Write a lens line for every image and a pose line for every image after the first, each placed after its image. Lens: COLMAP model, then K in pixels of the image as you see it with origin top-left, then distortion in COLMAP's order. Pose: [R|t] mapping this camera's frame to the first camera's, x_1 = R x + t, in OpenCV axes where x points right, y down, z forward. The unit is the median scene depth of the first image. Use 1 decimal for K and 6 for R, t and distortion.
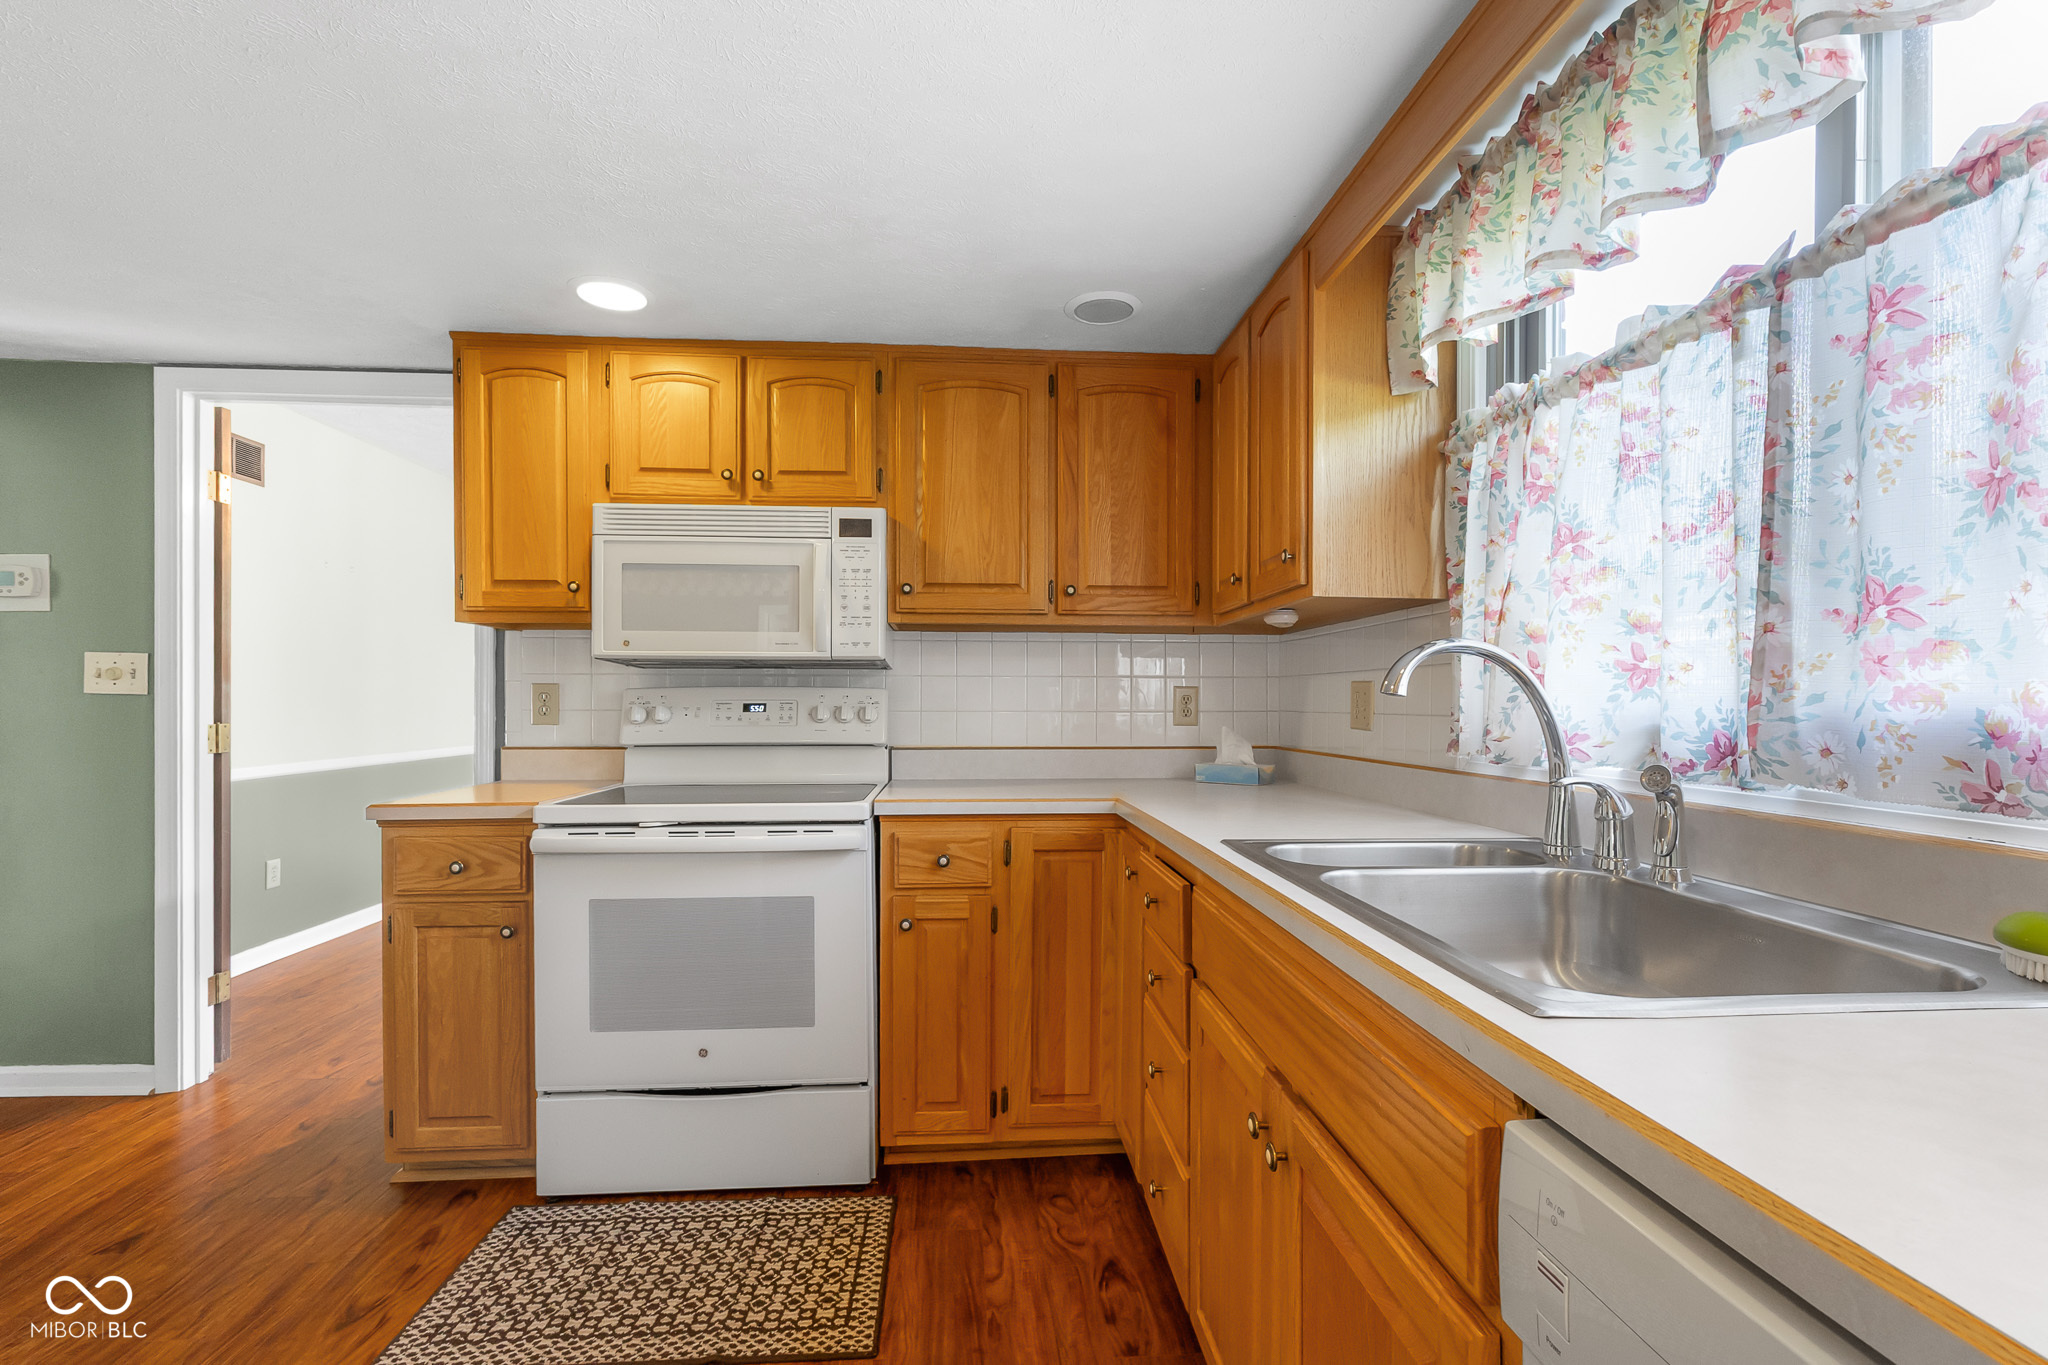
lens RADIAL K [[911.5, 0, 1023.2], [0, 911.5, 700.6], [0, 0, 1]] dist [-0.001570, -0.000657]
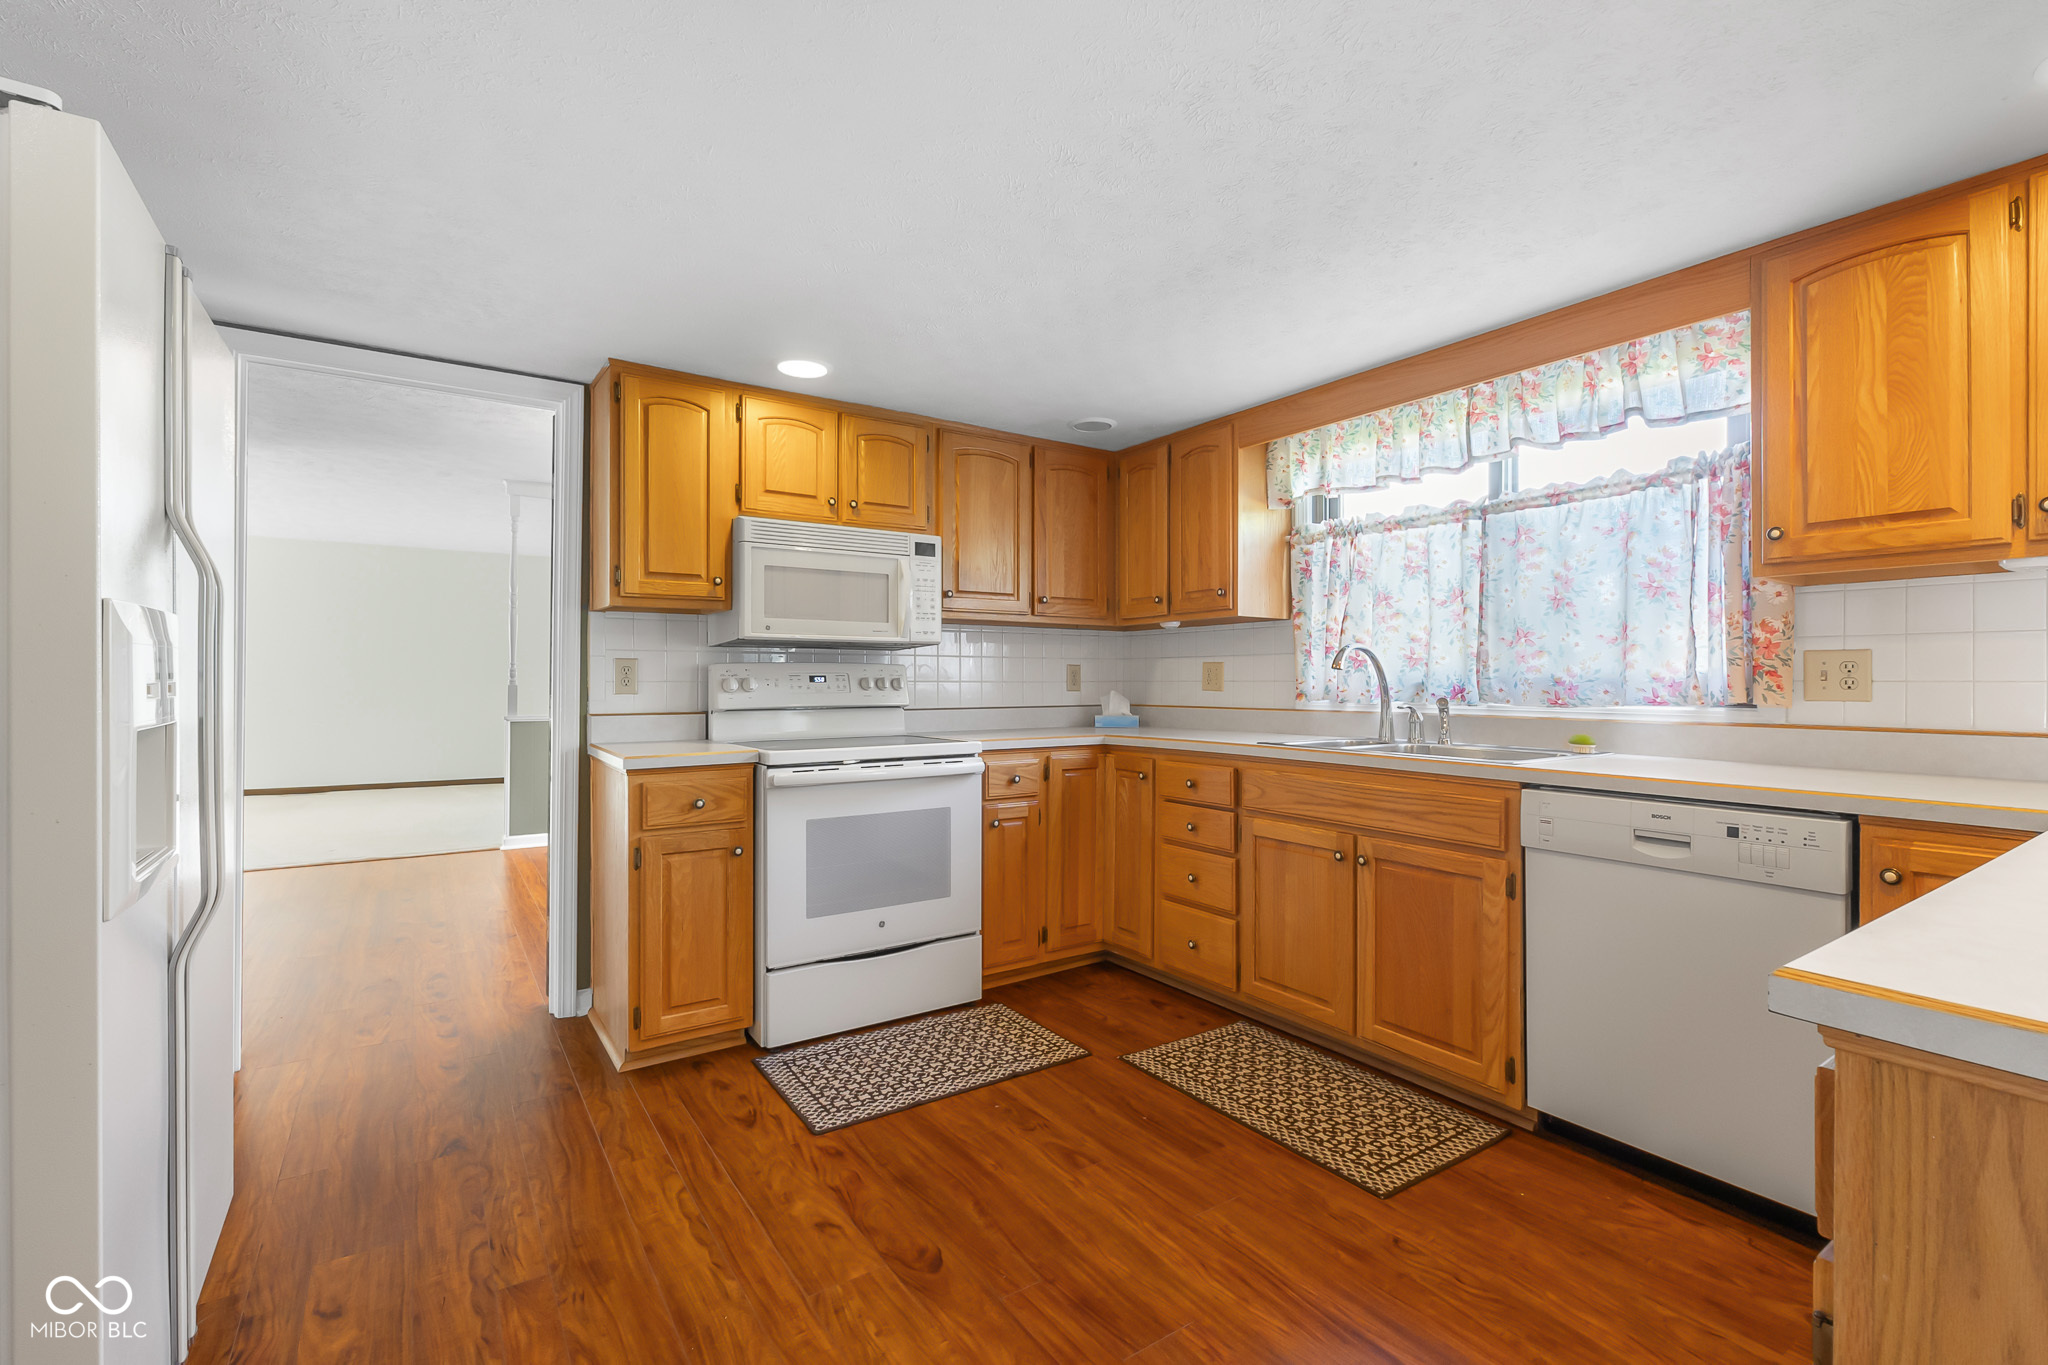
lens RADIAL K [[911.5, 0, 1020.1], [0, 911.5, 674.9], [0, 0, 1]] dist [-0.001570, -0.000657]
pose [[0.864670, 0.001382, 0.502338, -0.865100], [0.001446, 0.999985, -0.005239, 0.011424], [-0.502337, 0.005256, 0.864656, -0.316962]]
